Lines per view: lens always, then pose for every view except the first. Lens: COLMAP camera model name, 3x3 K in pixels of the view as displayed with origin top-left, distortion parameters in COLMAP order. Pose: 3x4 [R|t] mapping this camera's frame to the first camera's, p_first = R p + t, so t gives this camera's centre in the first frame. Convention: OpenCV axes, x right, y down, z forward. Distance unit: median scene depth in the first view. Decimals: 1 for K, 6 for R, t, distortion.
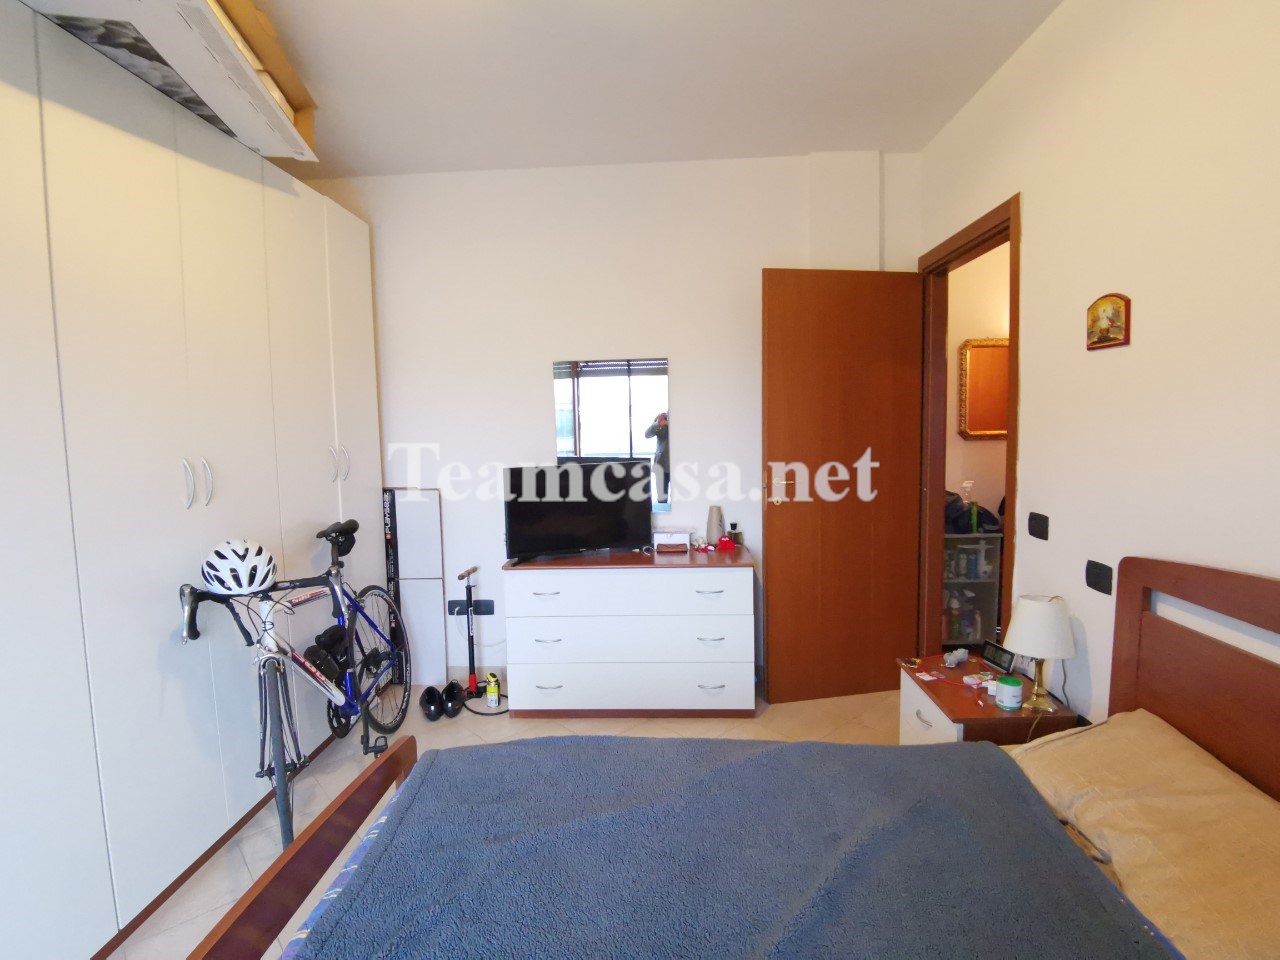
lens RADIAL K [[653.3, 0, 634.7], [0, 653.3, 475.5], [0, 0, 1]] dist [-0.051594, -0.000171]
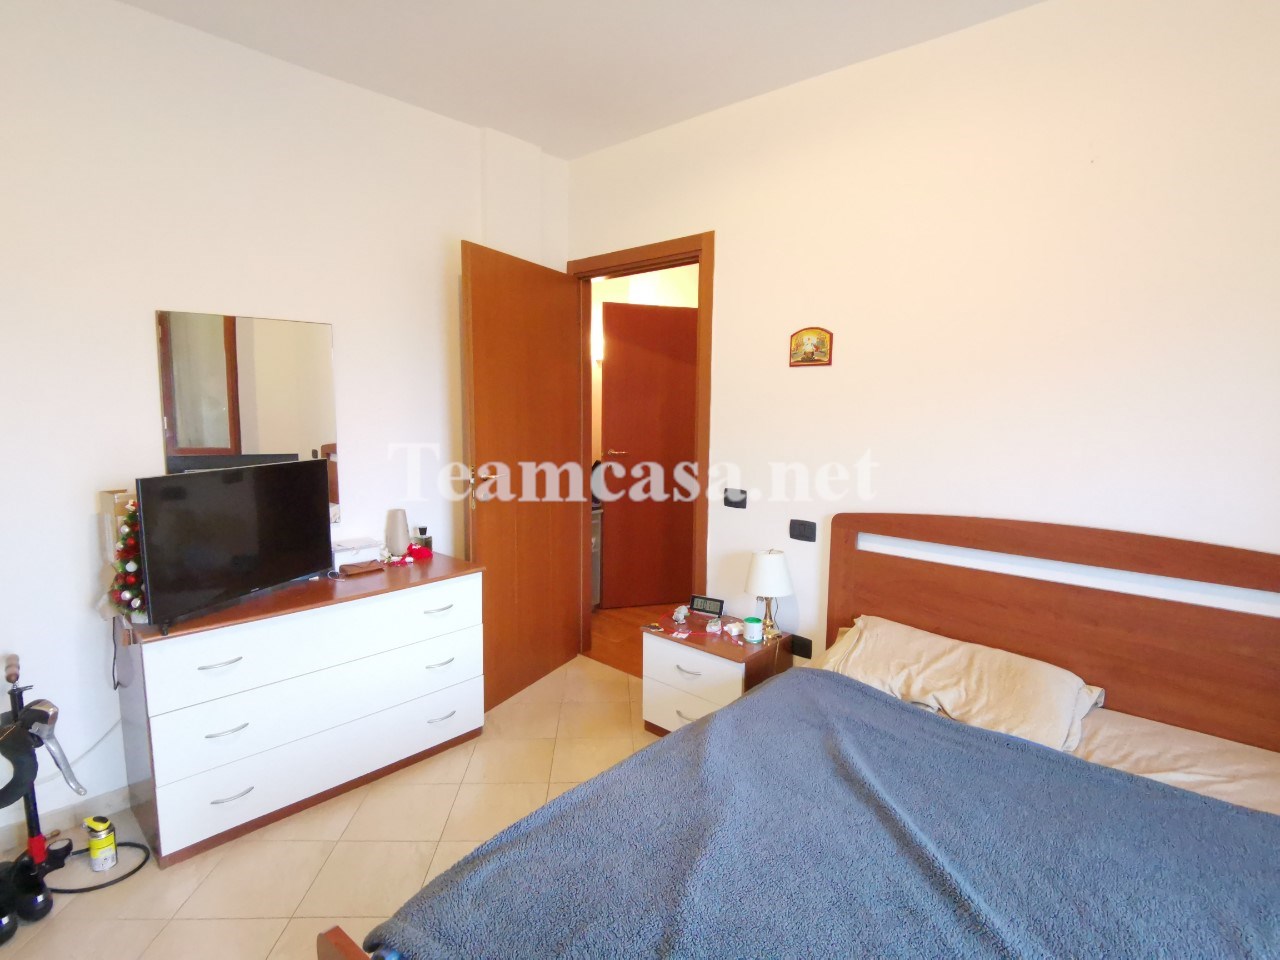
lens RADIAL K [[647.8, 0, 636.2], [0, 647.8, 483.9], [0, 0, 1]] dist [-0.000753, -0.013960]
pose [[0.633979, -0.072099, 0.769982, -0.348626], [0.045204, 0.997397, 0.056174, -0.023395], [-0.772028, -0.000807, 0.635588, 0.223847]]
